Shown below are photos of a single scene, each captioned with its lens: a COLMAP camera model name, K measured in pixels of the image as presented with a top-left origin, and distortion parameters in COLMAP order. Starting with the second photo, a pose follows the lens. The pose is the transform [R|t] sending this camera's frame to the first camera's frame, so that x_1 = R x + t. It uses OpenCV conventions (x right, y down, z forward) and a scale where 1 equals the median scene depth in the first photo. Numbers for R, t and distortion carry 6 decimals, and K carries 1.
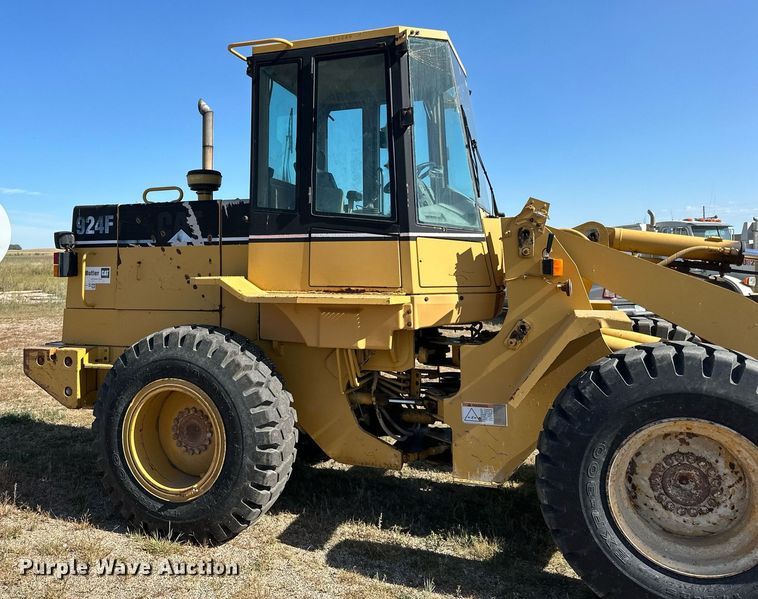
lens RADIAL K [[655.4, 0, 302.9], [0, 655.4, 244.3], [0, 0, 1]] dist [0.096413, -0.102298]
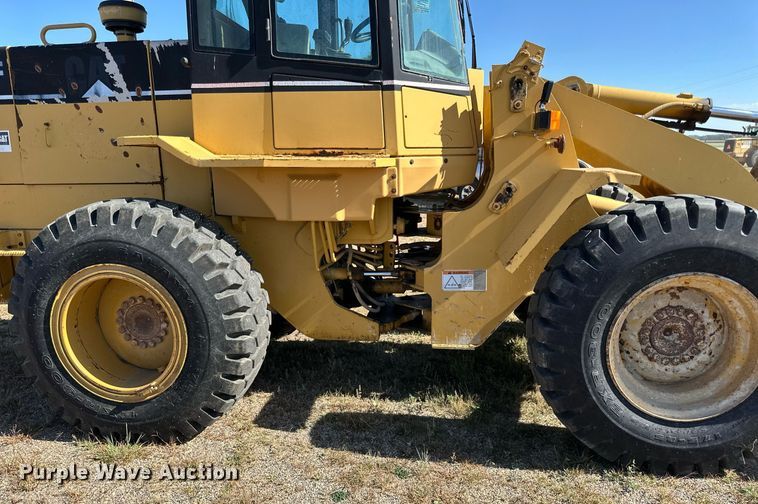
lens RADIAL K [[524.4, 0, 380.8], [0, 524.4, 281.5], [0, 0, 1]] dist [0.049983, -0.054611]
pose [[0.964737, -0.064651, 0.255152, -0.041180], [-0.001922, 0.967610, 0.252444, 0.057866], [-0.263208, -0.244032, 0.933365, 0.292590]]
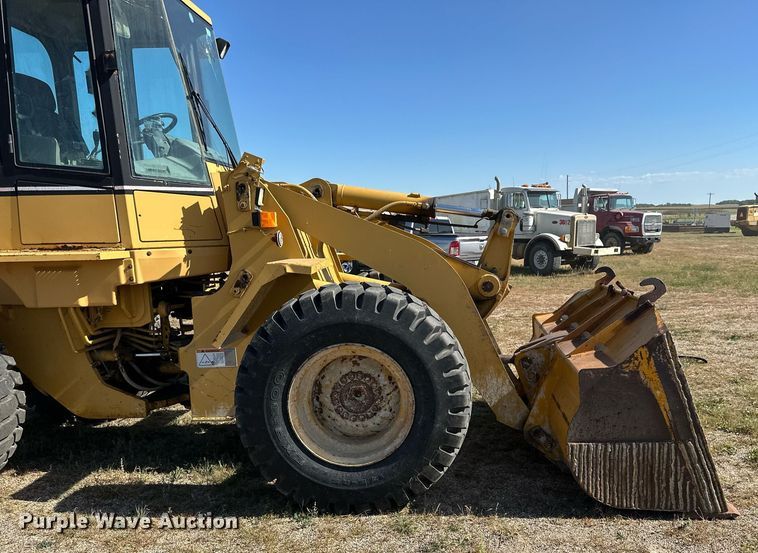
lens RADIAL K [[635.8, 0, 454.6], [0, 635.8, 331.6], [0, 0, 1]] dist [0.082915, -0.108251]
pose [[0.936215, -0.070620, 0.344260, 0.261791], [0.005427, 0.982390, 0.186763, 0.017835], [-0.351387, -0.172982, 0.920111, -0.089277]]
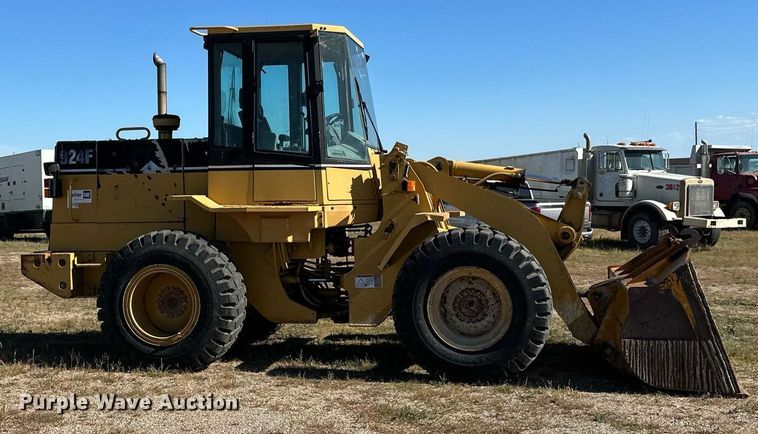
lens RADIAL K [[903.6, 0, 363.5], [0, 903.6, 213.3], [0, 0, 1]] dist [0.135581, 0.000000]
pose [[0.984391, -0.011584, 0.175614, -0.101291], [0.003208, 0.998847, 0.047904, -0.004274], [-0.175966, -0.046593, 0.983293, -1.000734]]
